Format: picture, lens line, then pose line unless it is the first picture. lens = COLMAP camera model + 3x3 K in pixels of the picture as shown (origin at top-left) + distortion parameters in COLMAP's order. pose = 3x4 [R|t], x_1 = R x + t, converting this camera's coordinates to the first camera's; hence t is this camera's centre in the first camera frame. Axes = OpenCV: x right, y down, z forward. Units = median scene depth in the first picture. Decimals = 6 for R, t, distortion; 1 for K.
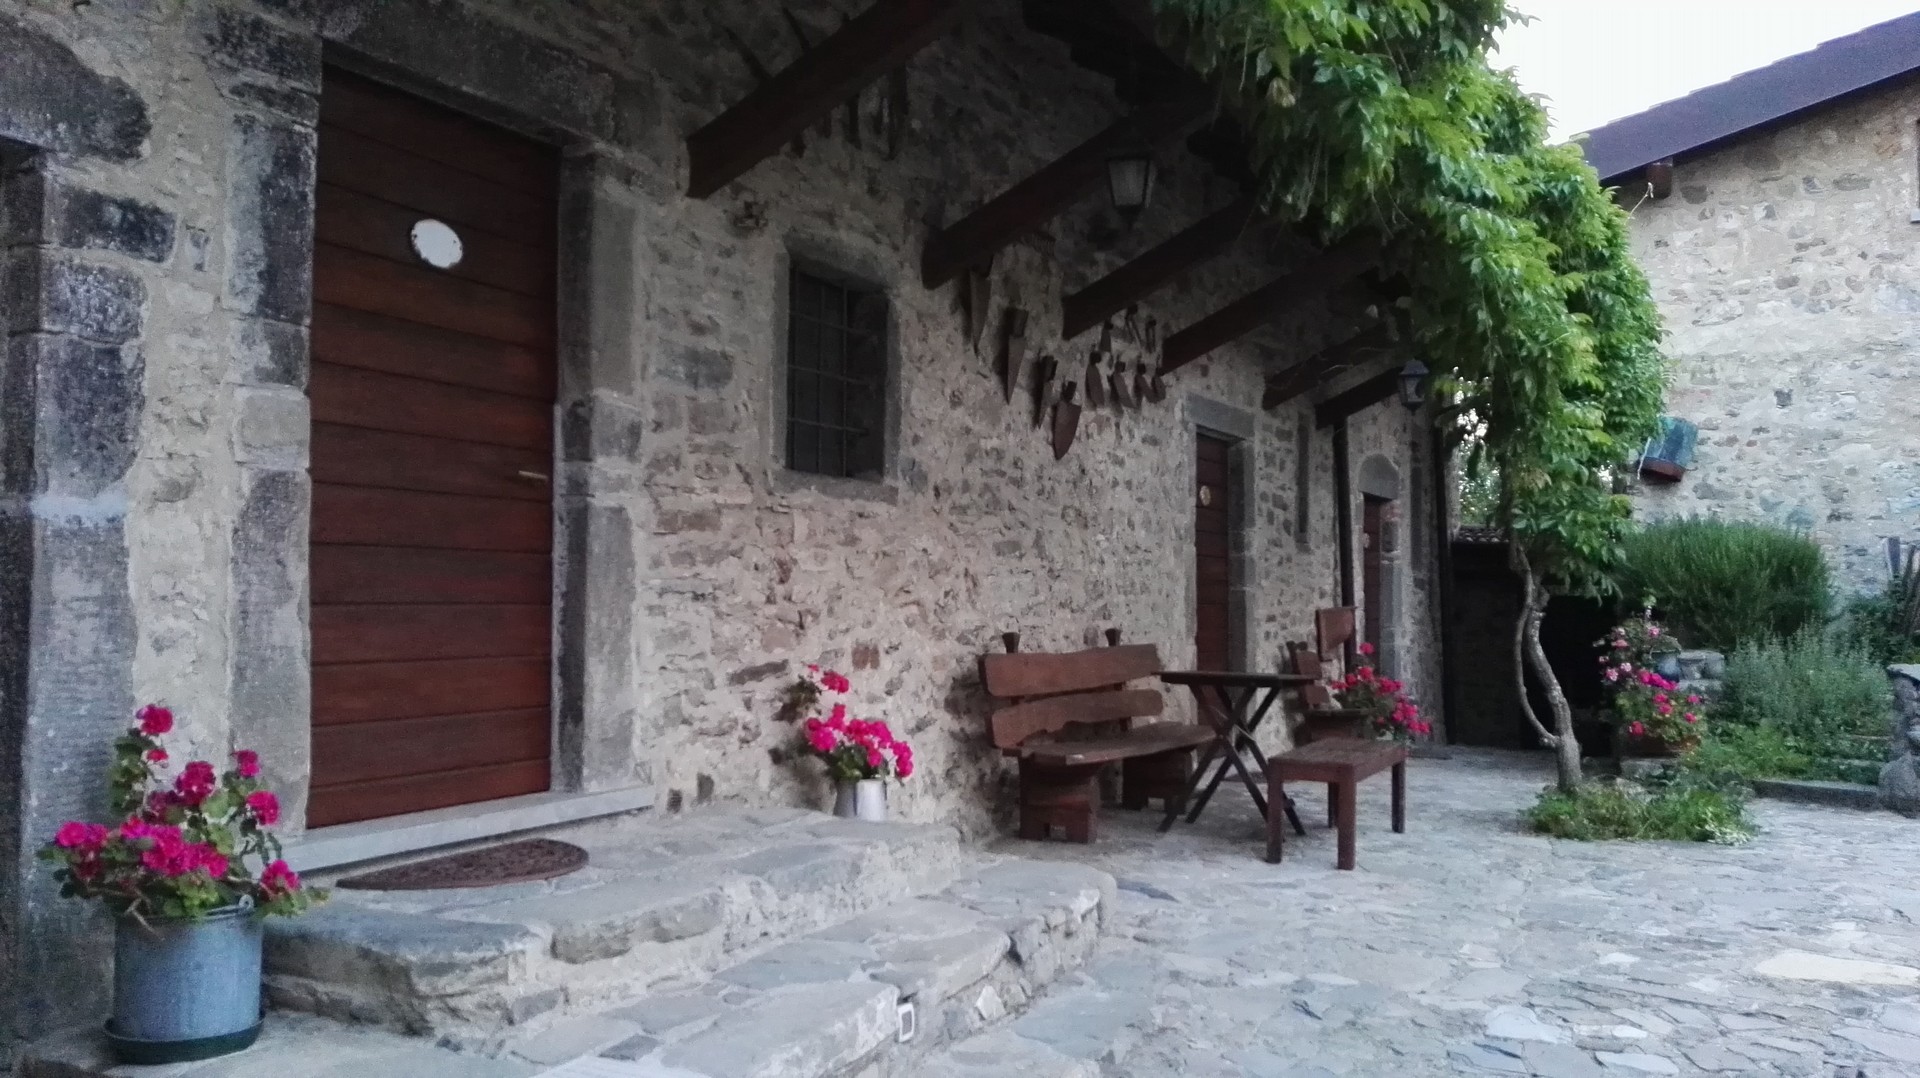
lens RADIAL K [[1551.9, 0, 960.0], [0, 1551.9, 539.0], [0, 0, 1]] dist [0.079254, -0.160114]
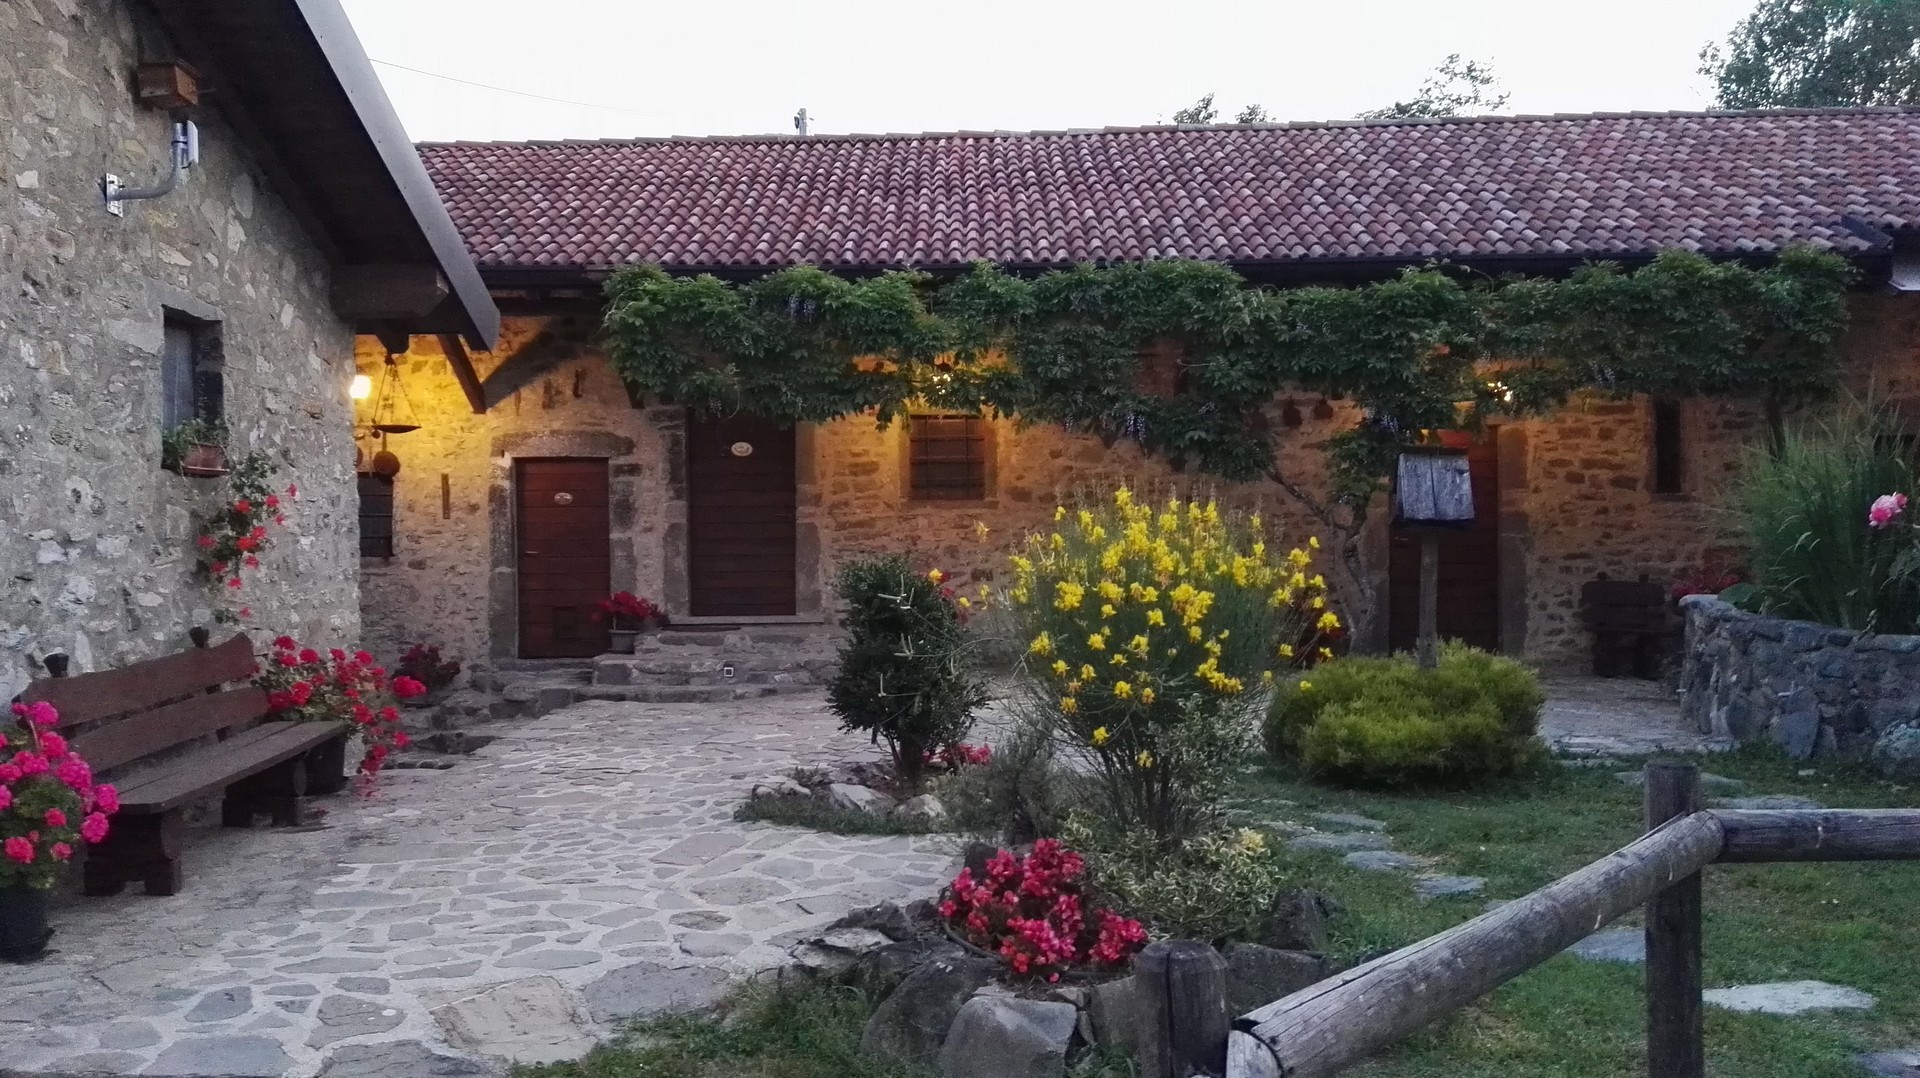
lens RADIAL K [[1573.5, 0, 960.0], [0, 1573.5, 539.0], [0, 0, 1]] dist [0.080463, -0.146694]
pose [[0.454658, -0.015642, -0.890529, 3.398438], [0.049648, 0.998736, 0.007805, 0.001998], [0.889281, -0.047762, 0.454860, -0.165424]]
